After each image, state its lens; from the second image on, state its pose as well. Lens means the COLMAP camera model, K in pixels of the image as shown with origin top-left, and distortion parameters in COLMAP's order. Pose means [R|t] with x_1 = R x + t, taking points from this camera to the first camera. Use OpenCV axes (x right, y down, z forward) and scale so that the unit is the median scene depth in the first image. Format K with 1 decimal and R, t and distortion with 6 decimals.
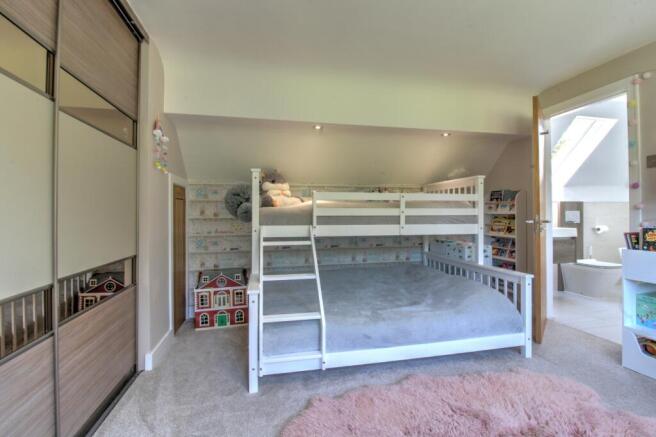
lens RADIAL K [[307.2, 0, 329.6], [0, 307.2, 215.7], [0, 0, 1]] dist [-0.003656, -0.000244]
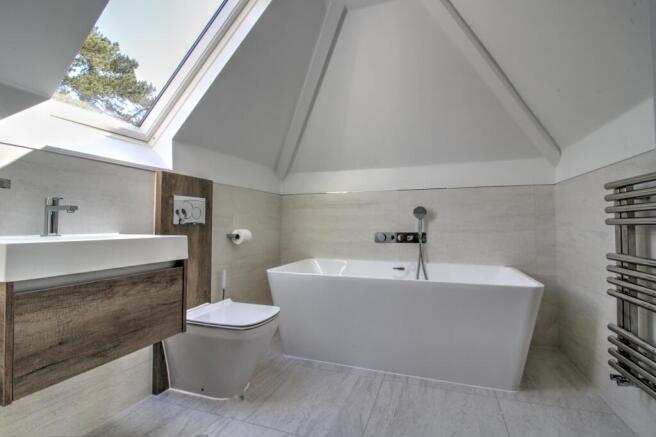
lens RADIAL K [[307.2, 0, 329.2], [0, 307.2, 218.5], [0, 0, 1]] dist [-0.003656, -0.000244]
pose [[0.541307, 0.021092, 0.840561, 0.527032], [-0.007775, 0.999768, -0.020080, 0.023077], [-0.840789, 0.004334, 0.541345, 0.589083]]
